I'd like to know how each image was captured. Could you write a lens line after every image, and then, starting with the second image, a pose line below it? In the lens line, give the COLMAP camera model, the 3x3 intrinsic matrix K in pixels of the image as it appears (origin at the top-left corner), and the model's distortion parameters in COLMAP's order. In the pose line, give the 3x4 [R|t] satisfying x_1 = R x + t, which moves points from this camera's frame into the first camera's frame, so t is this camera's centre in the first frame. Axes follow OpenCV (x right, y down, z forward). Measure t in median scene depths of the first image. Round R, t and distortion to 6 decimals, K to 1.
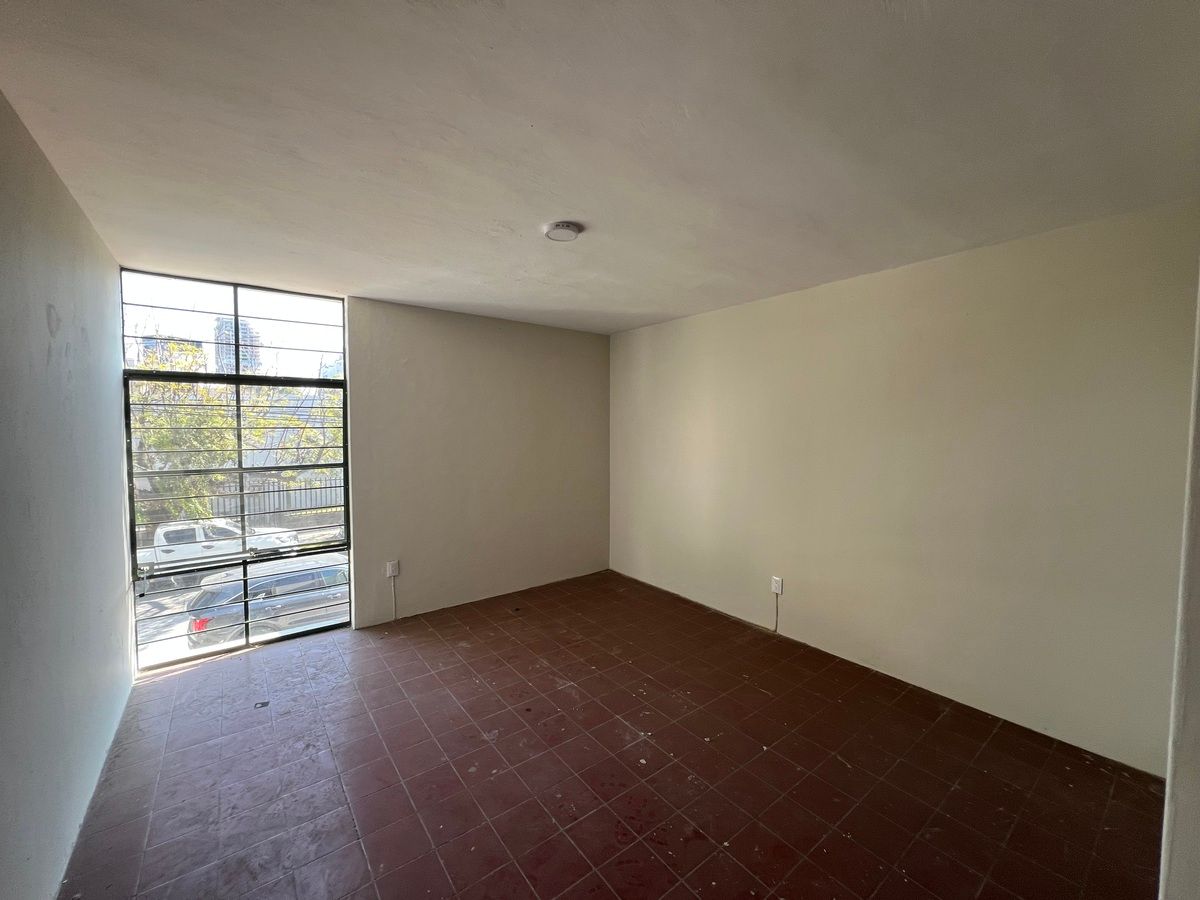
lens RADIAL K [[481.0, 0, 604.0], [0, 481.0, 450.4], [0, 0, 1]] dist [-0.002239, 0.000504]
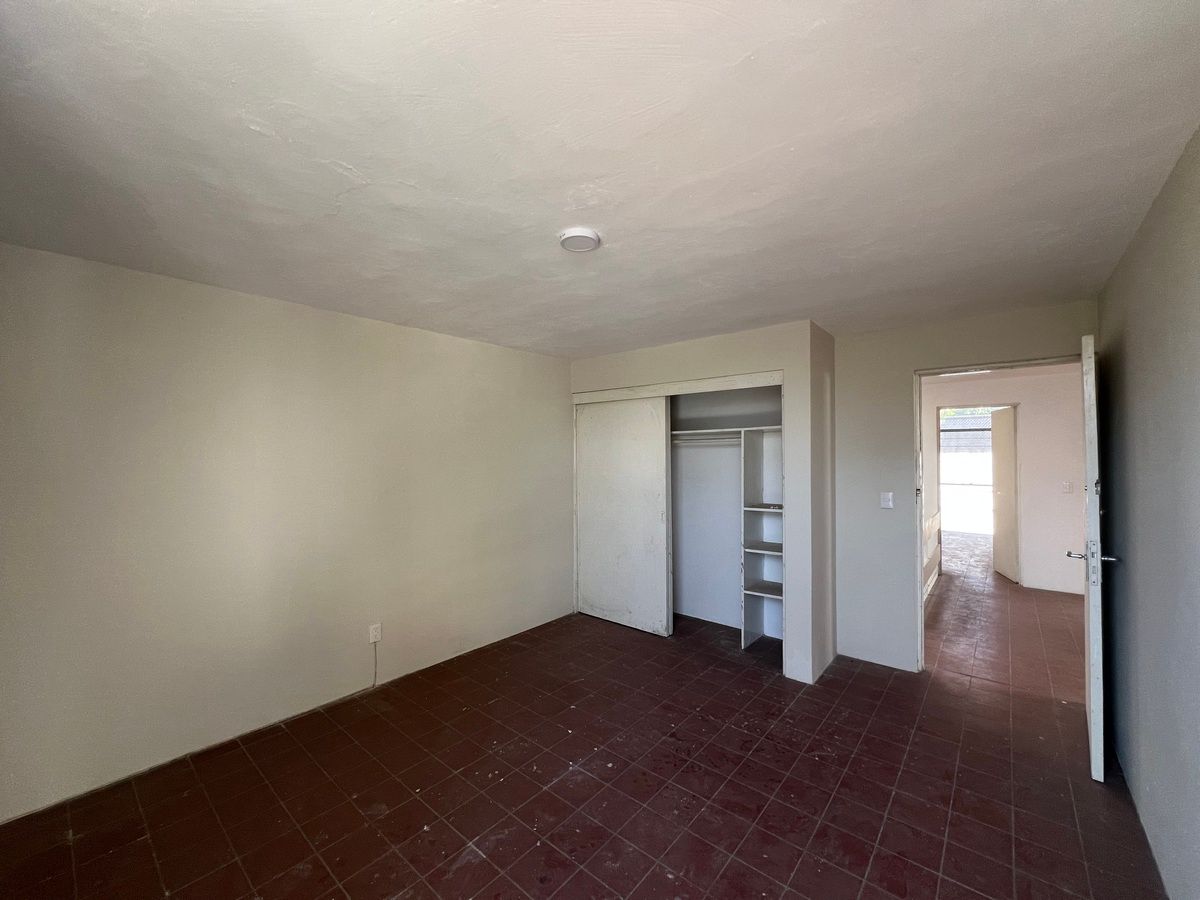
lens RADIAL K [[481.0, 0, 597.9], [0, 481.0, 449.9], [0, 0, 1]] dist [-0.002239, 0.000504]
pose [[-0.200700, 0.005871, 0.979635, -0.325216], [0.054949, 0.998475, 0.005273, -0.023755], [-0.978110, 0.054888, -0.200717, 0.399471]]
